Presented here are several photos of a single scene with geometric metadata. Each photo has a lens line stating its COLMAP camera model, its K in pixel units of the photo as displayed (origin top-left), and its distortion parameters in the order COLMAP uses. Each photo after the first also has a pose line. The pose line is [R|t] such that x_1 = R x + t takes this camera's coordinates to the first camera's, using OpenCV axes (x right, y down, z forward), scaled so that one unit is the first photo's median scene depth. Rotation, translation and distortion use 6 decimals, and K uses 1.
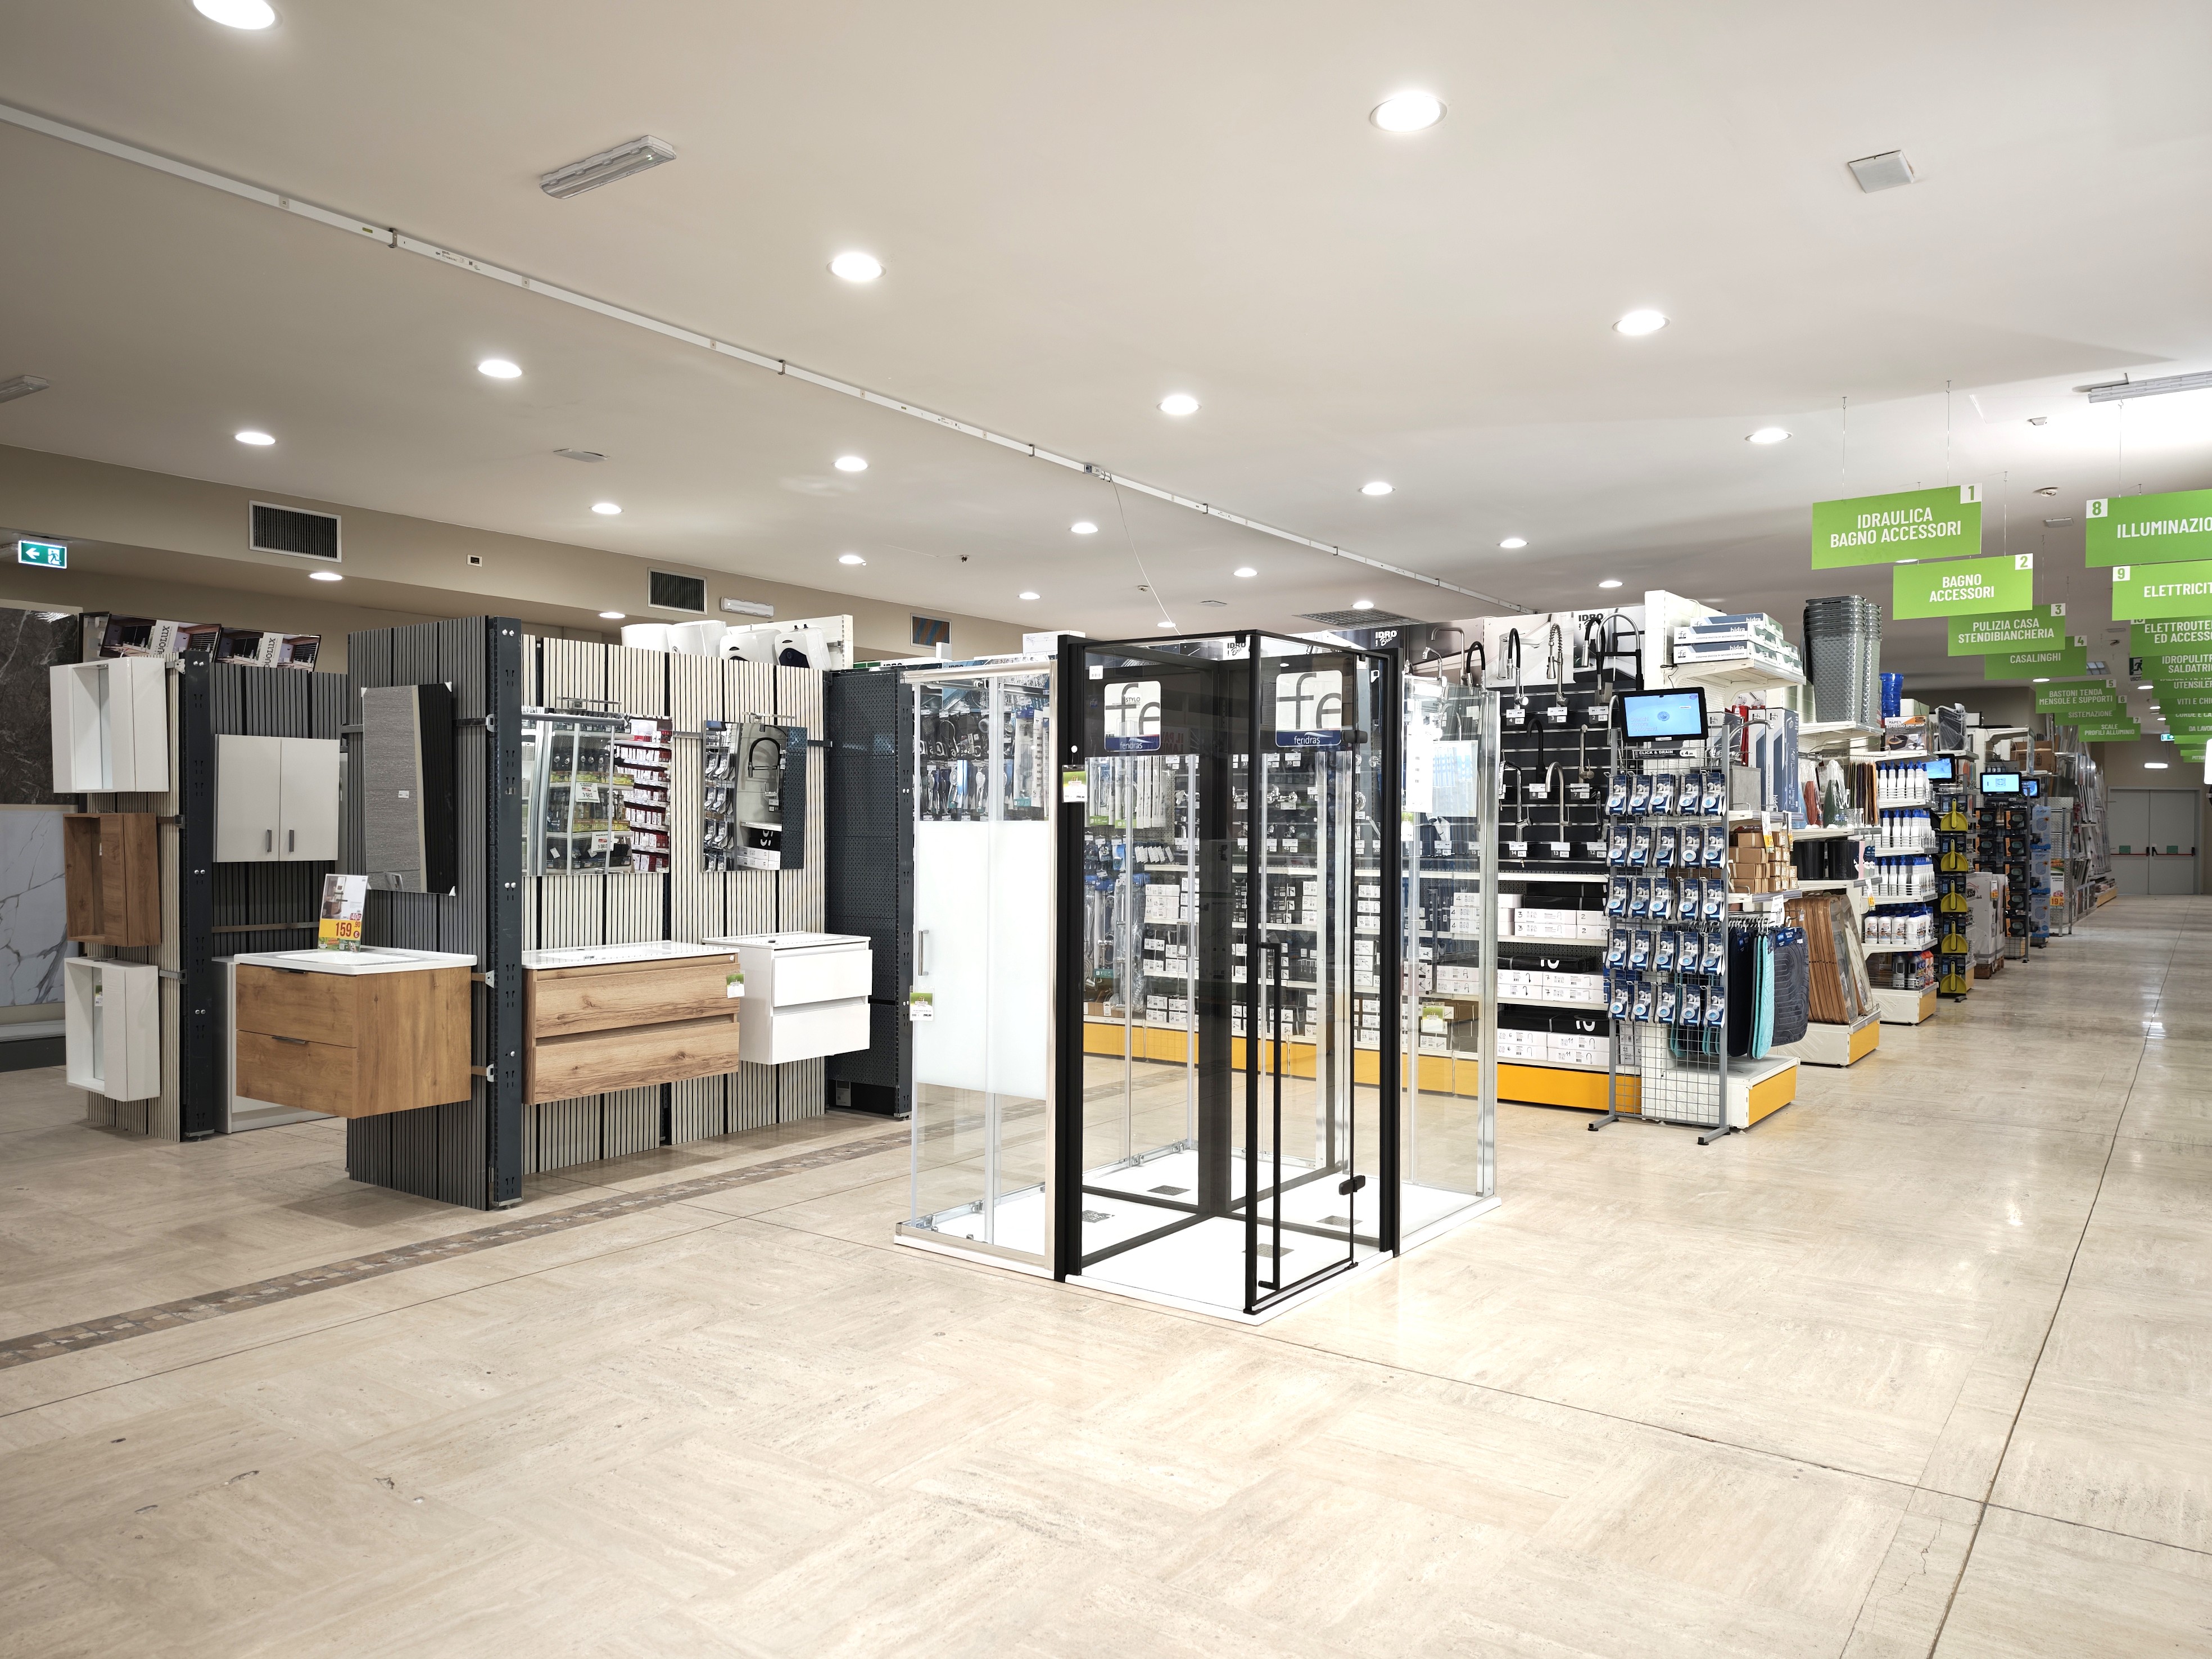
lens RADIAL K [[1561.8, 0, 1106.8], [0, 1561.8, 828.7], [0, 0, 1]] dist [0.021391, -0.024564]
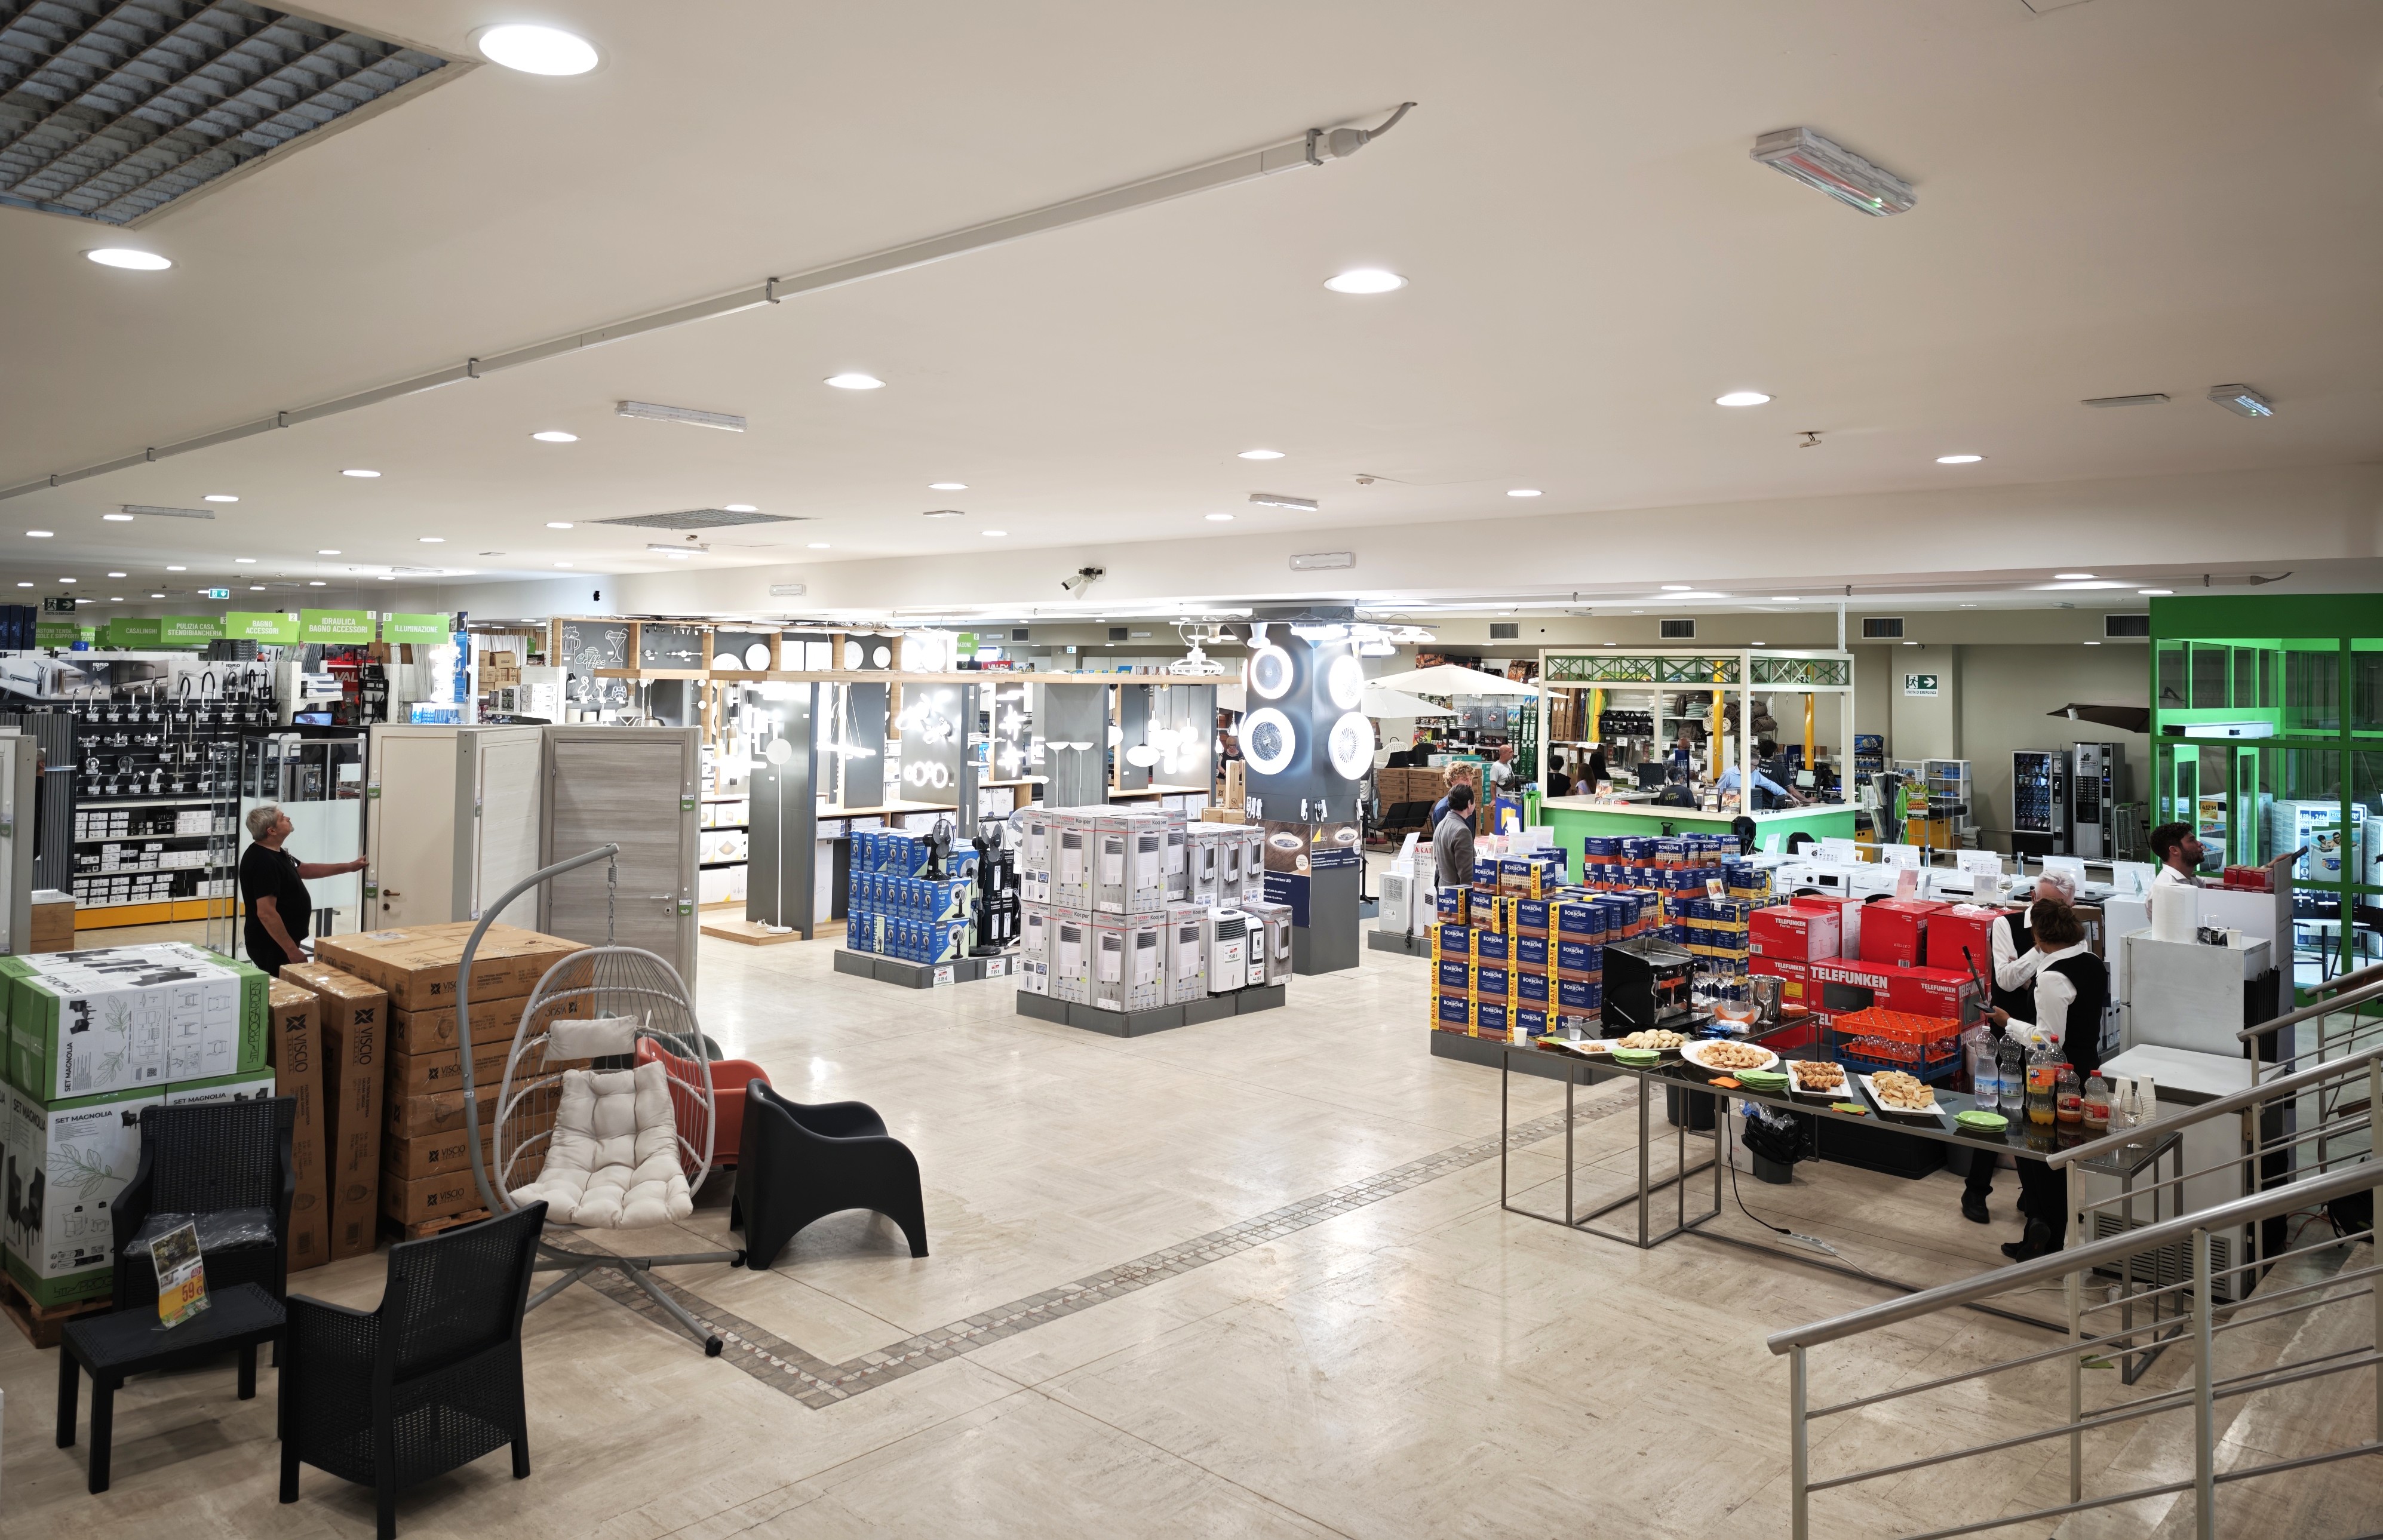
lens RADIAL K [[1724.6, 0, 1149.1], [0, 1724.6, 587.5], [0, 0, 1]] dist [0.044113, -0.051950]
pose [[0.146864, 0.041348, 0.988292, -1.640344], [-0.013144, 0.999119, -0.039848, -0.158551], [-0.989069, -0.007138, 0.147278, -0.435598]]
